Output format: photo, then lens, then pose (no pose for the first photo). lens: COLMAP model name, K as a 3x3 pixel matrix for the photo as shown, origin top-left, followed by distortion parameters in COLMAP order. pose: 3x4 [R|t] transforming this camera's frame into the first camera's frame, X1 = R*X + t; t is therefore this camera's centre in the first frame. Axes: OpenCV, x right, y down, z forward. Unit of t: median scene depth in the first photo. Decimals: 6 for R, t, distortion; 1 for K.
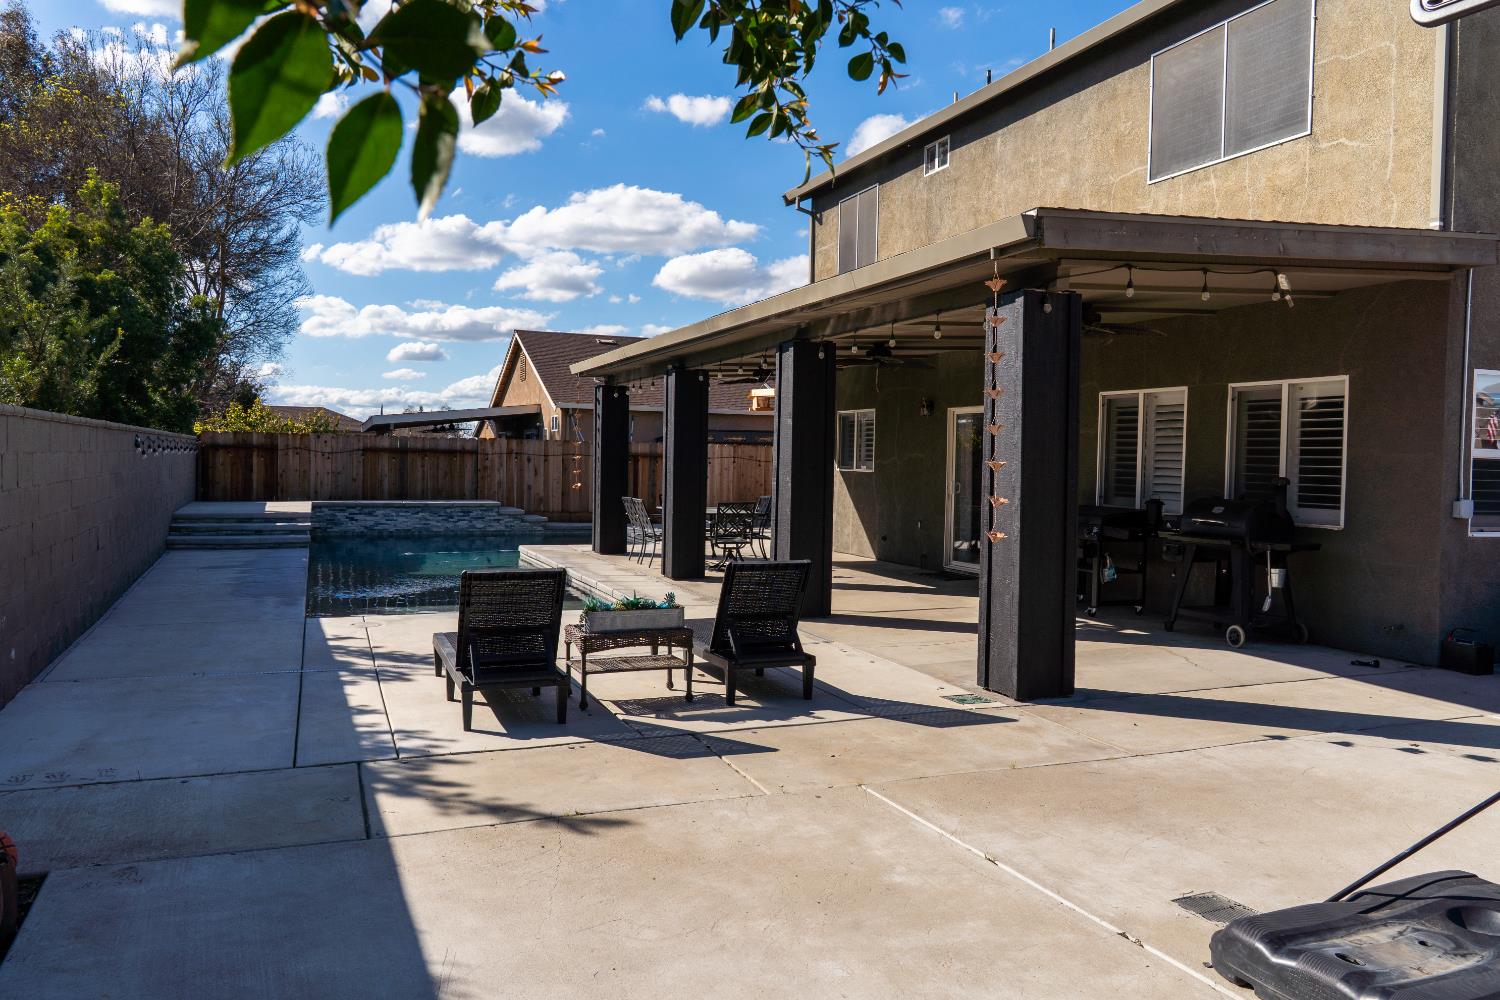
lens RADIAL K [[1098.7, 0, 749.8], [0, 1098.7, 493.4], [0, 0, 1]] dist [-0.004301, 0.004928]
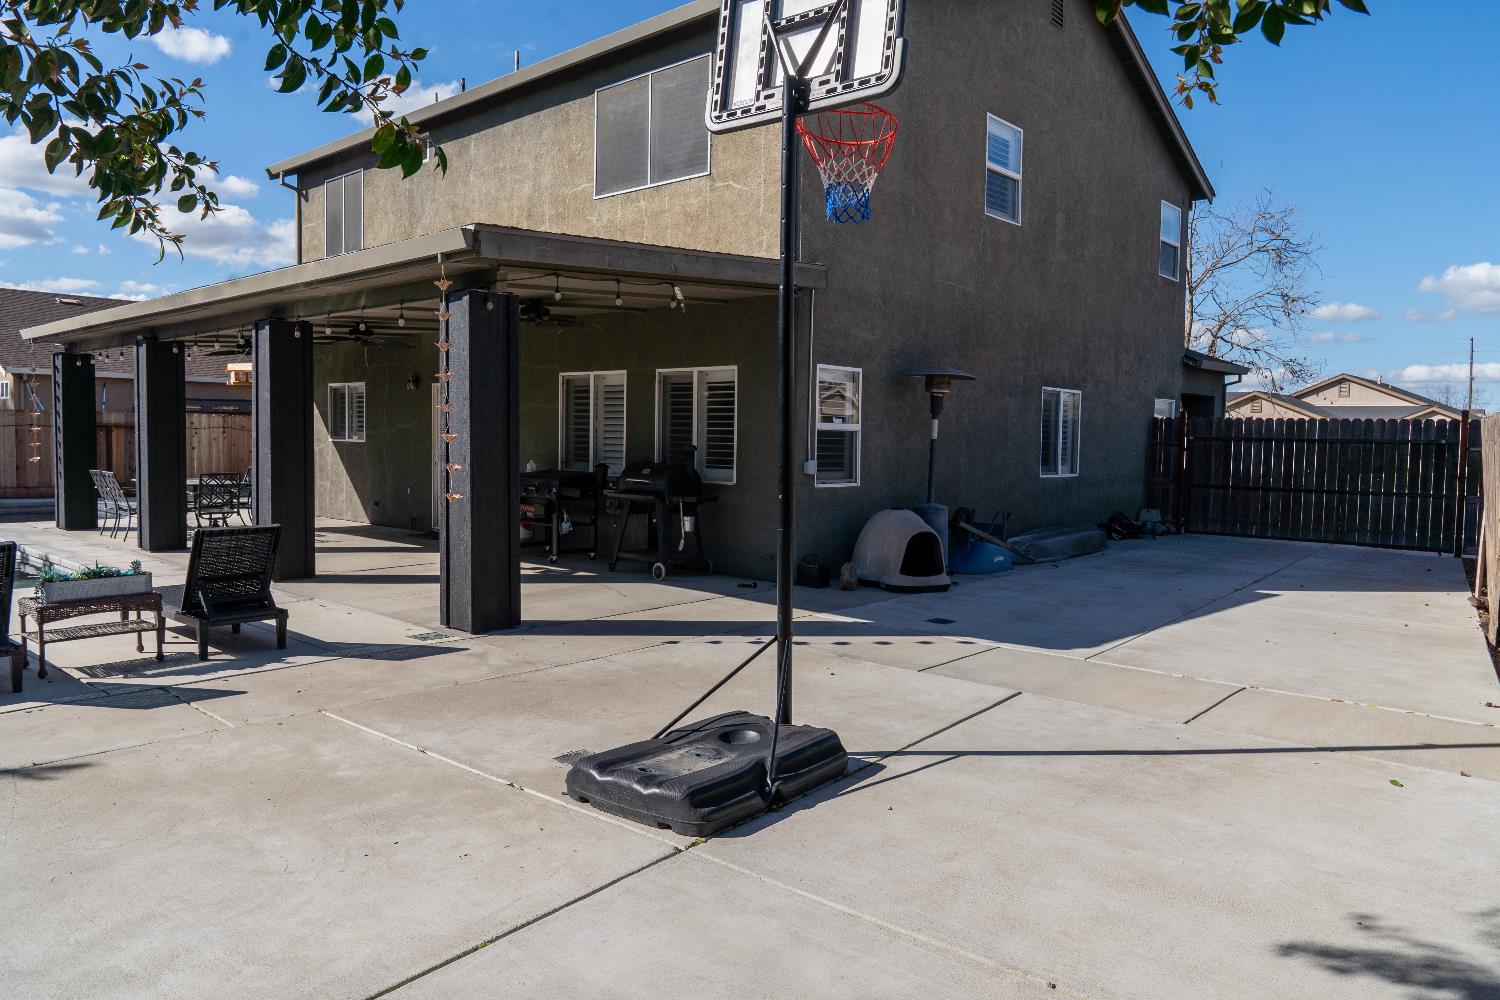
lens RADIAL K [[1033.3, 0, 756.3], [0, 1033.3, 495.9], [0, 0, 1]] dist [-0.034018, 0.021390]
pose [[0.898026, -0.030152, 0.438907, 0.031275], [0.014594, 0.999141, 0.038780, -0.001030], [-0.439699, -0.028420, 0.897695, -0.134436]]
